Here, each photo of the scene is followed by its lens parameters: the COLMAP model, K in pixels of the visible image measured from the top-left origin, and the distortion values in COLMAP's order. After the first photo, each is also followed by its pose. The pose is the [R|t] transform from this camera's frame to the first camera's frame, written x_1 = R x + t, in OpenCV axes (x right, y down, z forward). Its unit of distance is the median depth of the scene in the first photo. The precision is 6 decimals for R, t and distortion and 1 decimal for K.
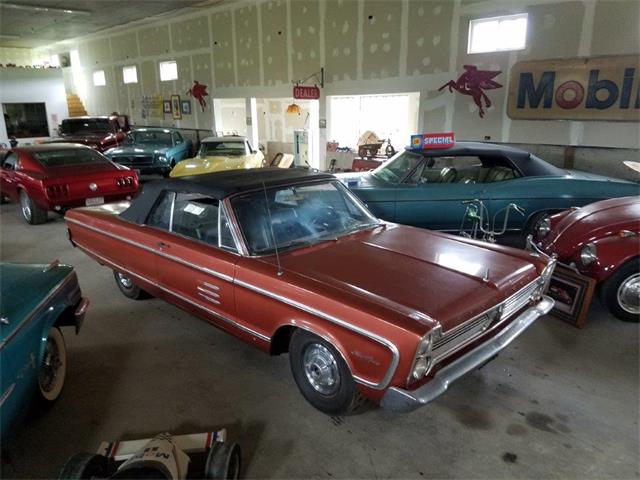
lens RADIAL K [[492.0, 0, 320.0], [0, 492.0, 240.0], [0, 0, 1]] dist [0.160595, -0.227252]
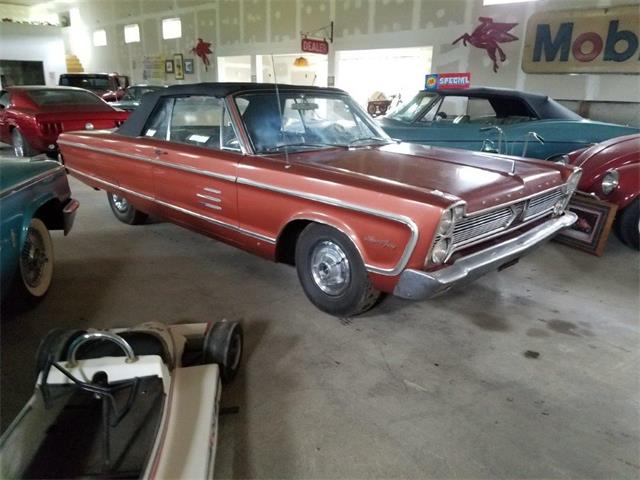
lens RADIAL K [[500.5, 0, 332.7], [0, 500.5, 231.3], [0, 0, 1]] dist [0.105220, -0.128634]
pose [[0.999413, 0.027443, 0.020494, -0.008002], [-0.027848, 0.999417, 0.019731, 0.098965], [-0.019940, -0.020290, 0.999595, 0.037774]]
